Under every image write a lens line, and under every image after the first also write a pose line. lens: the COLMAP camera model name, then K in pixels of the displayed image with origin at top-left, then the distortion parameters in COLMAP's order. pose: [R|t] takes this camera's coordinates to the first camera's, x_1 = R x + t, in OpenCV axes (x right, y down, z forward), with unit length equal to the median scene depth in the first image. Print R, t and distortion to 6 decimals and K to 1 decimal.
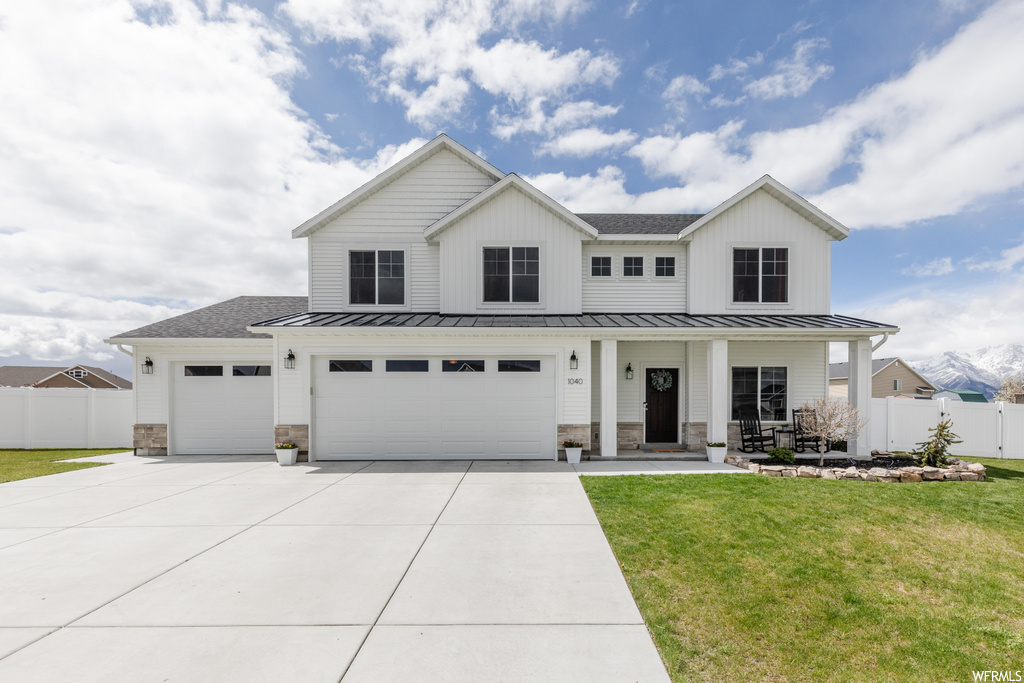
lens RADIAL K [[469.8, 0, 512.0], [0, 469.8, 341.5], [0, 0, 1]] dist [0.001172, 0.000245]
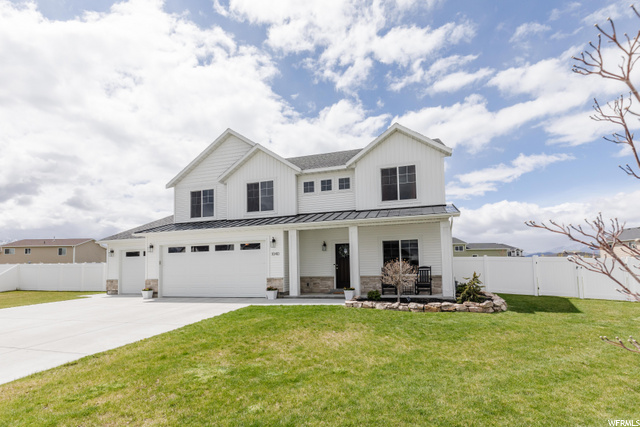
lens RADIAL K [[305.7, 0, 321.8], [0, 305.7, 200.2], [0, 0, 1]] dist [-0.009502, -0.000384]
pose [[0.954777, -0.083807, -0.285267, 0.575767], [0.060684, 0.994184, -0.088969, -0.005339], [0.291064, 0.067635, 0.954310, -0.082905]]
